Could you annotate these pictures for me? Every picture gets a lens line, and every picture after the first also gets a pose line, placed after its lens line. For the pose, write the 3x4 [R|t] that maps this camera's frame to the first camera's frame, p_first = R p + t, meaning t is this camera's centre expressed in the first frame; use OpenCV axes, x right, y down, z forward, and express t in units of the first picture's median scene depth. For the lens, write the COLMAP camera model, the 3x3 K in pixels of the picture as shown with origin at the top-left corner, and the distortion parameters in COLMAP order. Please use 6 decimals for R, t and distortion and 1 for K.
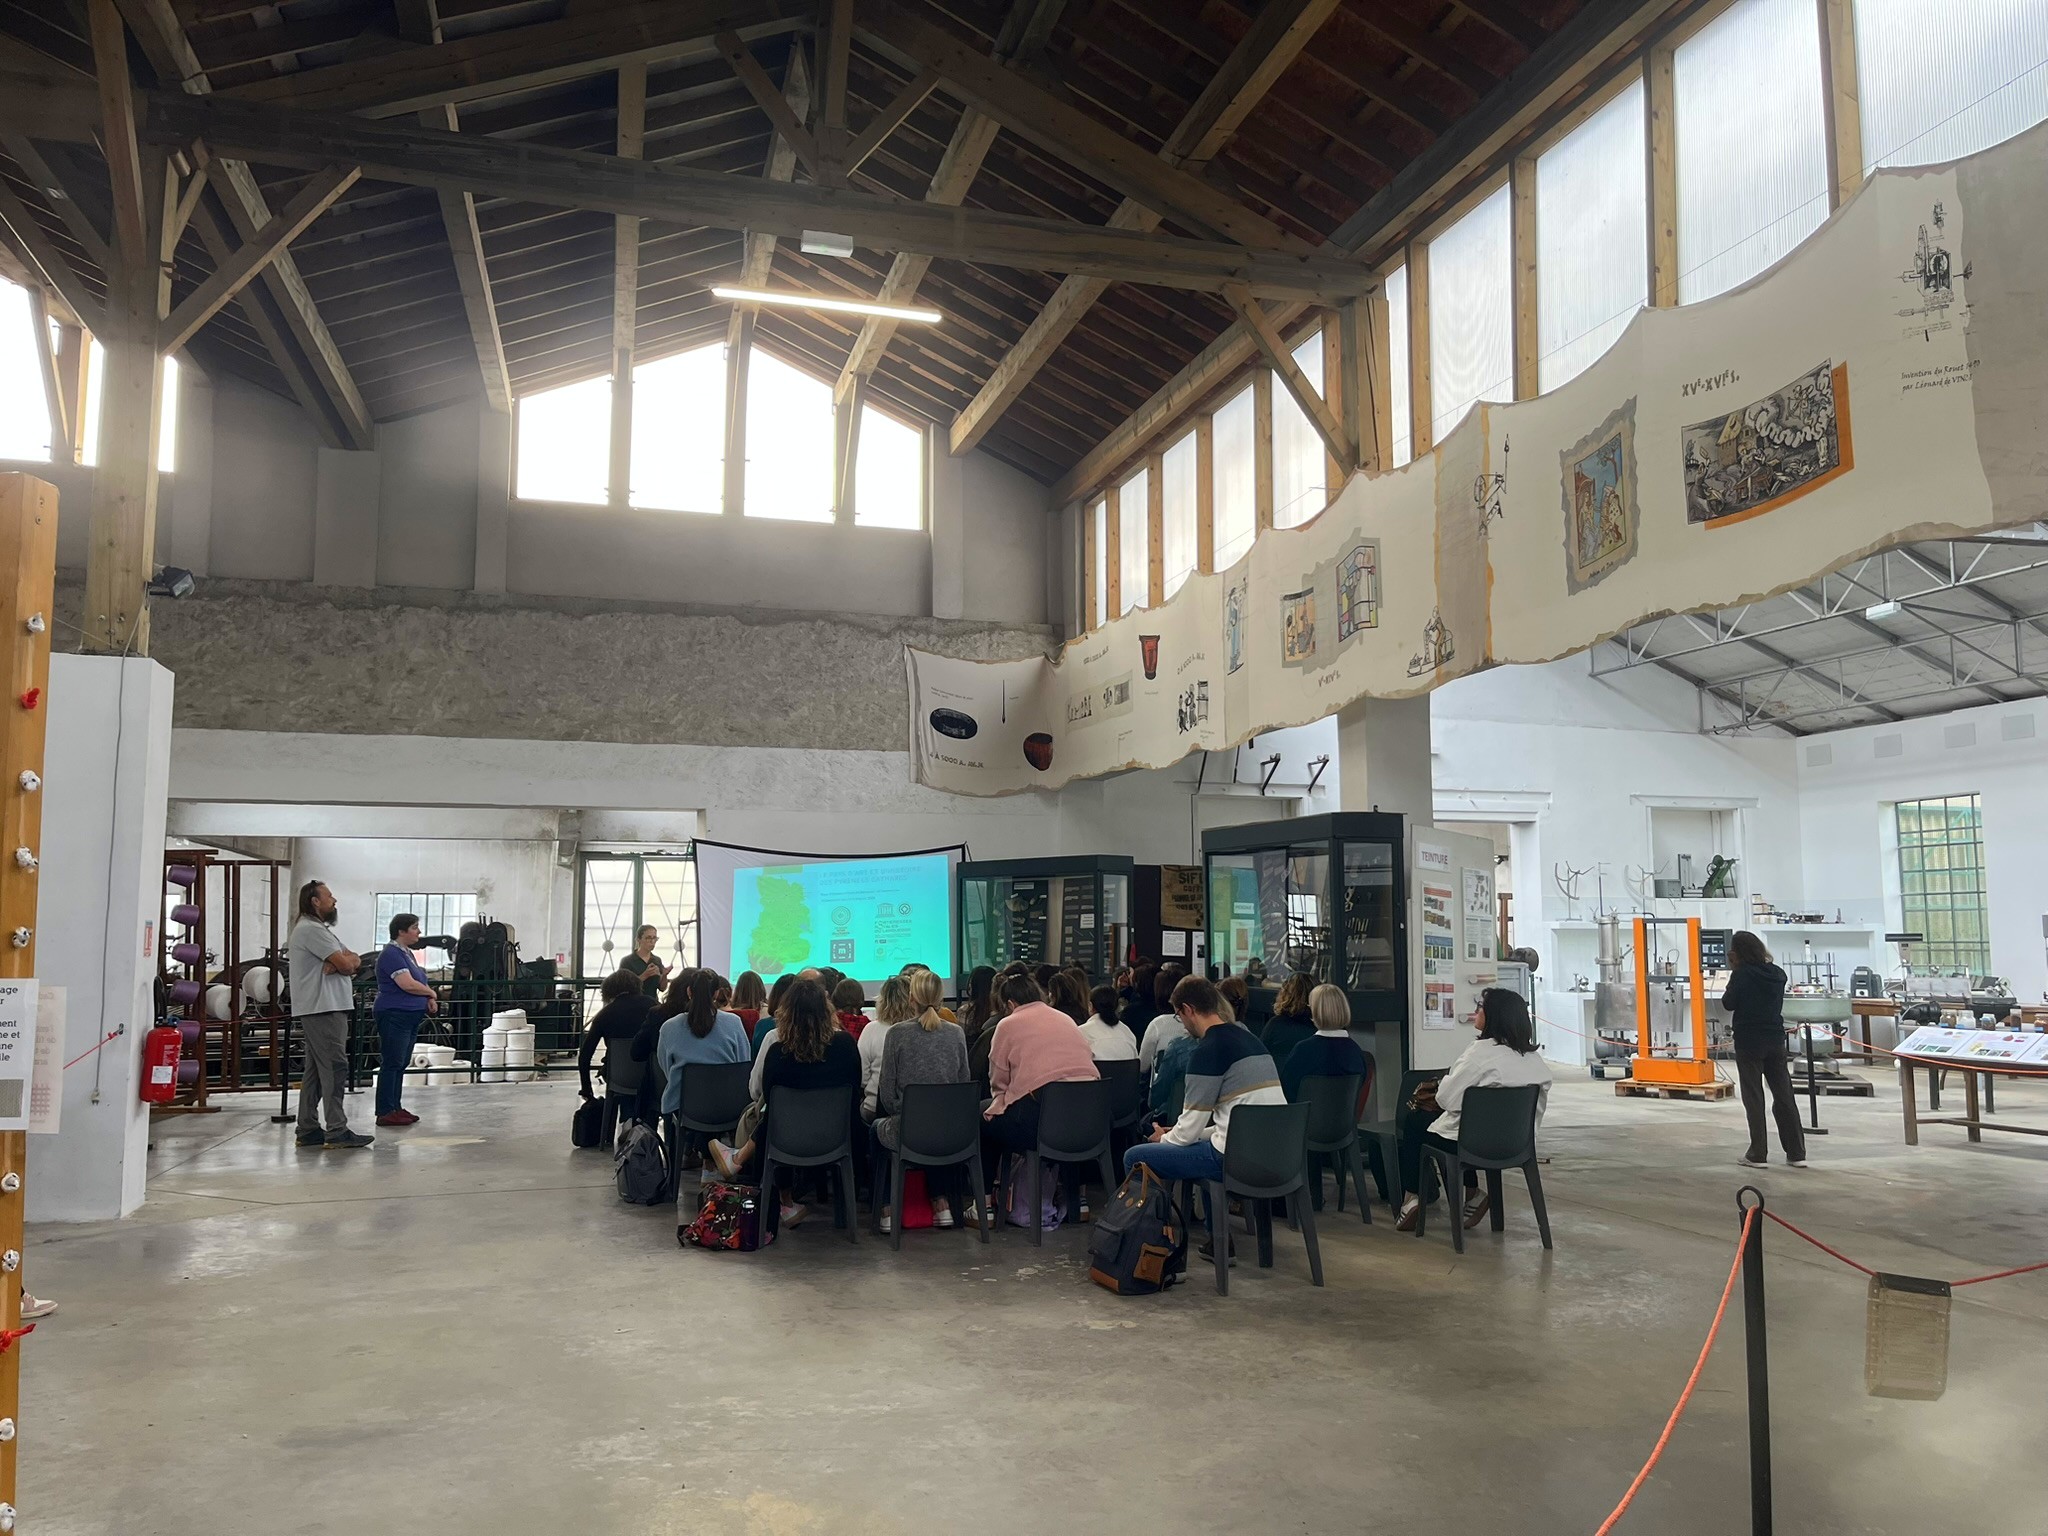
lens RADIAL K [[1567.5, 0, 1019.9], [0, 1567.5, 743.1], [0, 0, 1]] dist [0.064422, -0.094755]
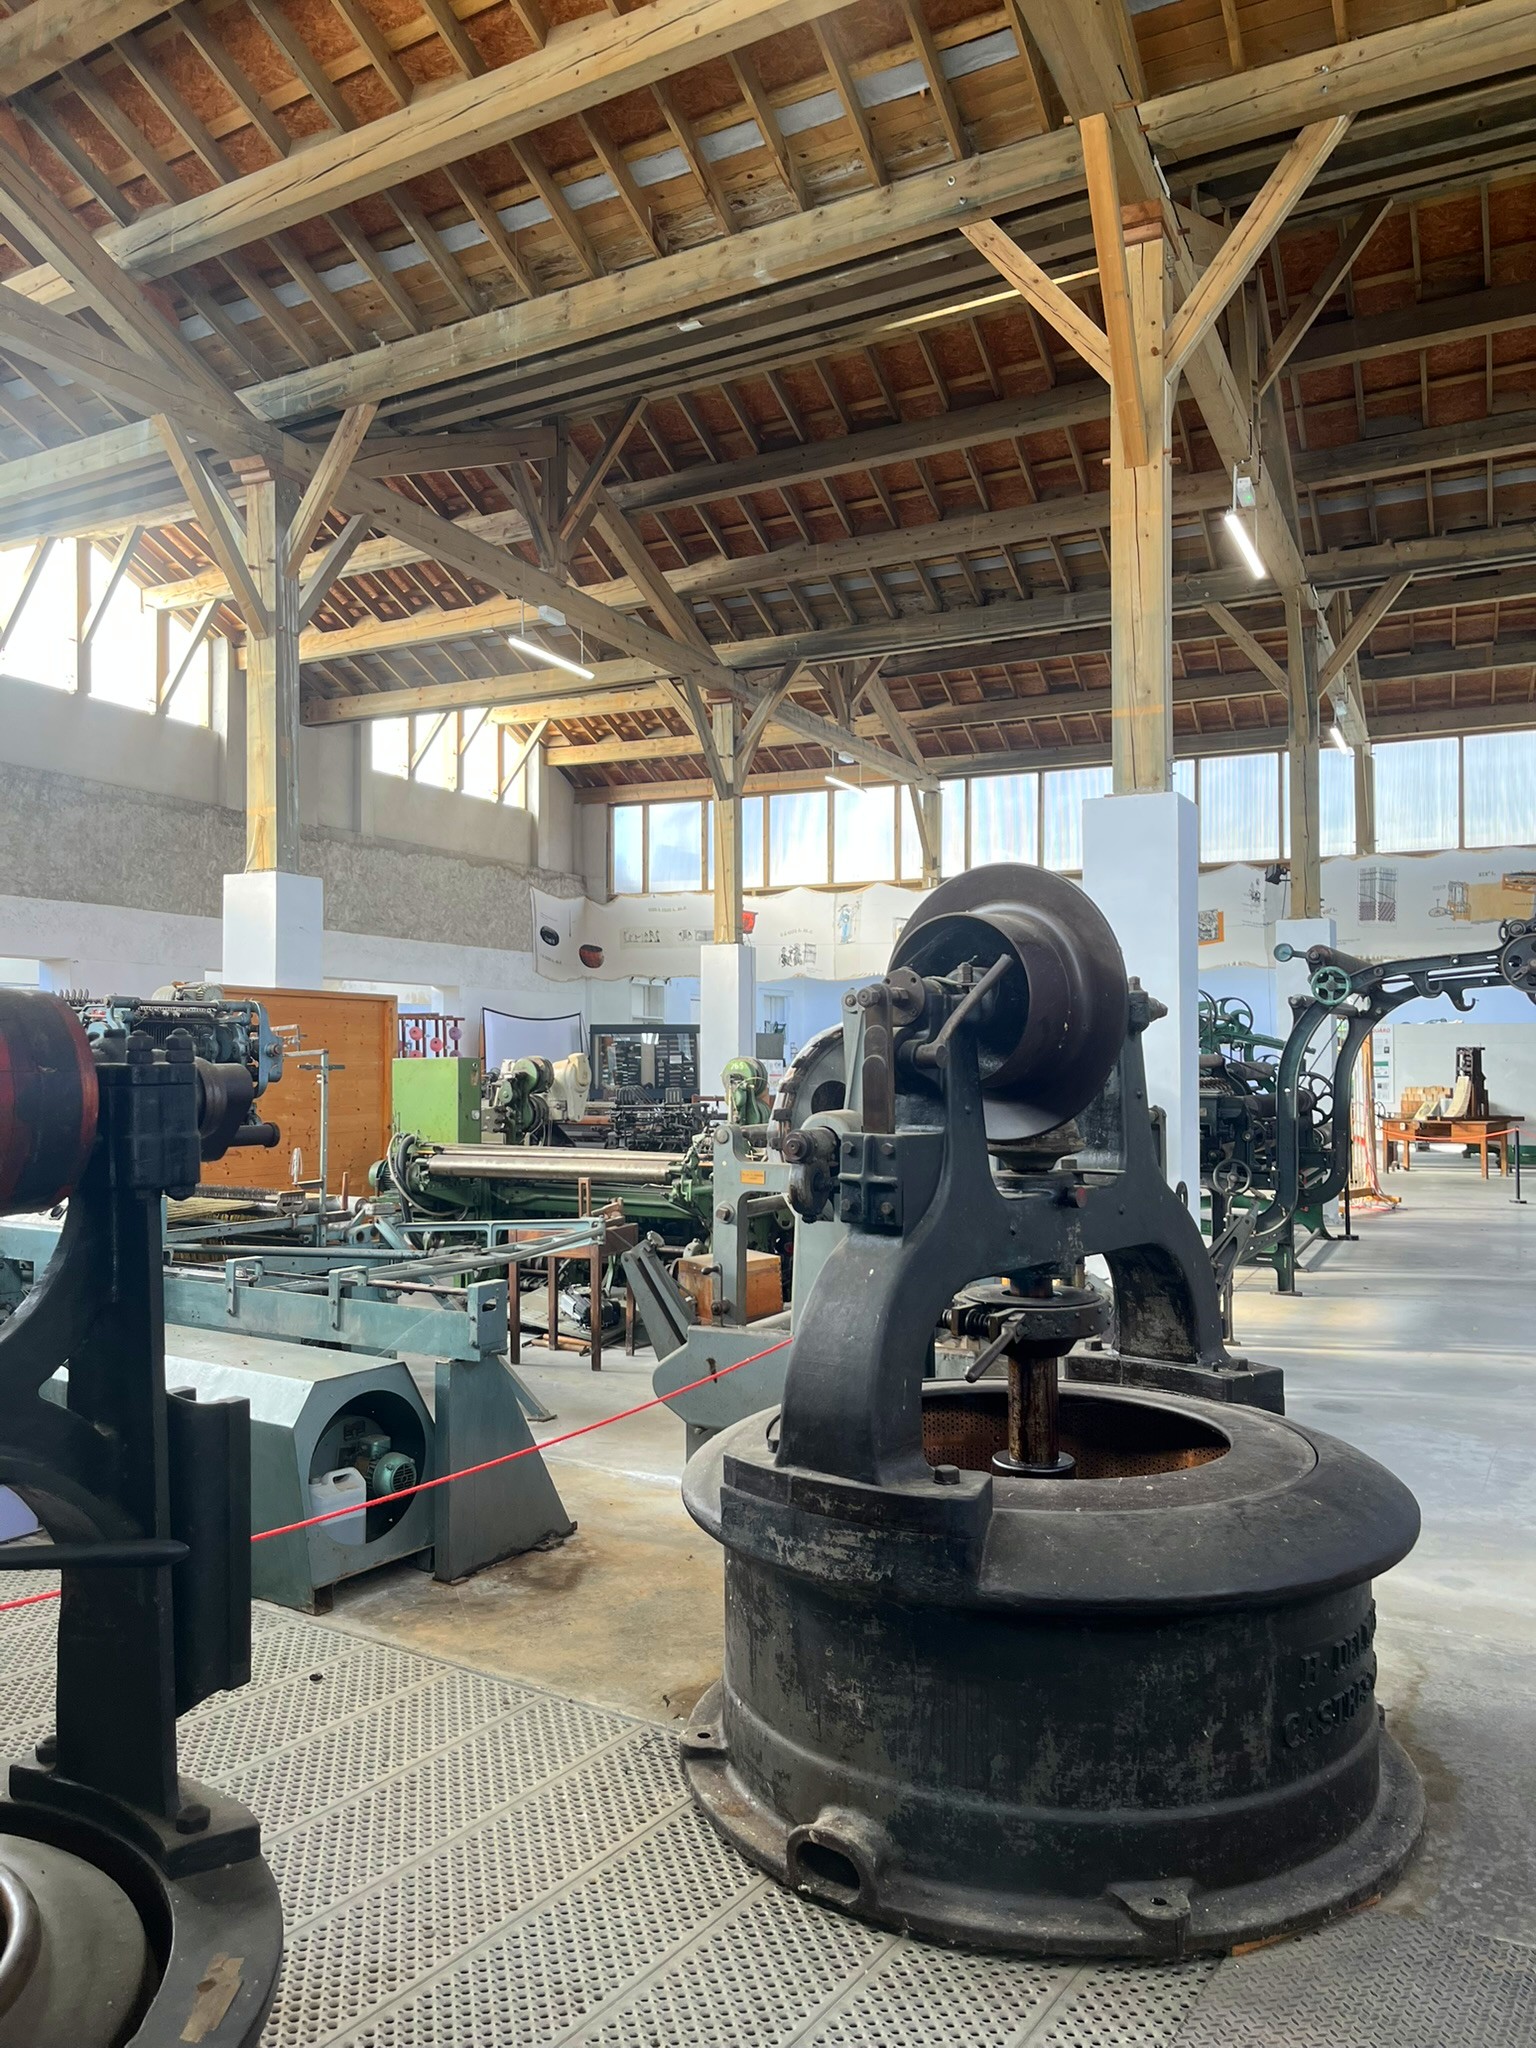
lens RADIAL K [[1567.5, 0, 751.5], [0, 1567.5, 1025.2], [0, 0, 1]] dist [0.064422, -0.094755]
pose [[0.682339, 0.019755, 0.730769, -1.103314], [-0.096190, 0.993370, 0.062962, -0.043703], [-0.724680, -0.113254, 0.679715, -0.262133]]
